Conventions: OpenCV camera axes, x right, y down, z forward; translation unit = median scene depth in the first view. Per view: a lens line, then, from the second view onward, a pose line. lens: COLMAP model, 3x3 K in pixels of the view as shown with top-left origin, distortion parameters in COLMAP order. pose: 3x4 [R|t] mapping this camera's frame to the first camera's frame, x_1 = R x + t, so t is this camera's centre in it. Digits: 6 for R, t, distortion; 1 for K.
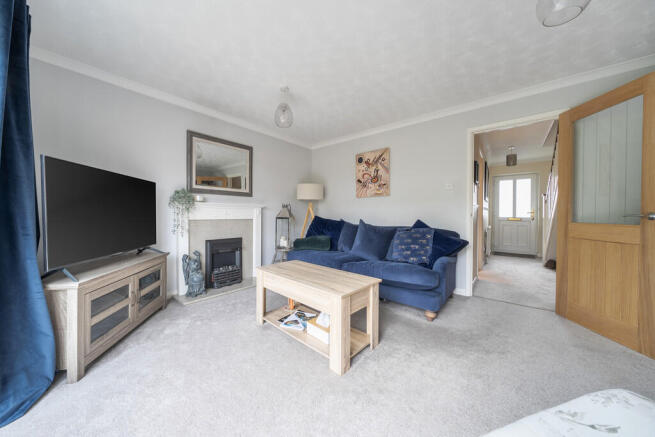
lens RADIAL K [[226.9, 0, 330.6], [0, 226.9, 217.8], [0, 0, 1]] dist [-0.002083, -0.000174]
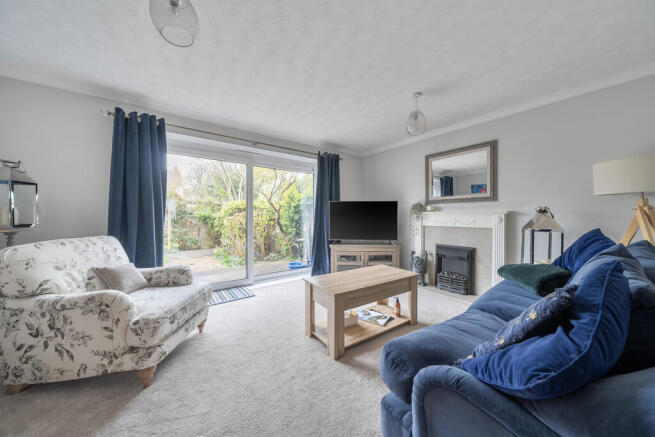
lens RADIAL K [[226.9, 0, 324.3], [0, 226.9, 217.3], [0, 0, 1]] dist [-0.002083, -0.000174]
pose [[-0.247242, 0.001939, -0.968952, 0.733504], [-0.017204, 0.999832, 0.006391, -0.035256], [0.968801, 0.018250, -0.247167, 0.752300]]
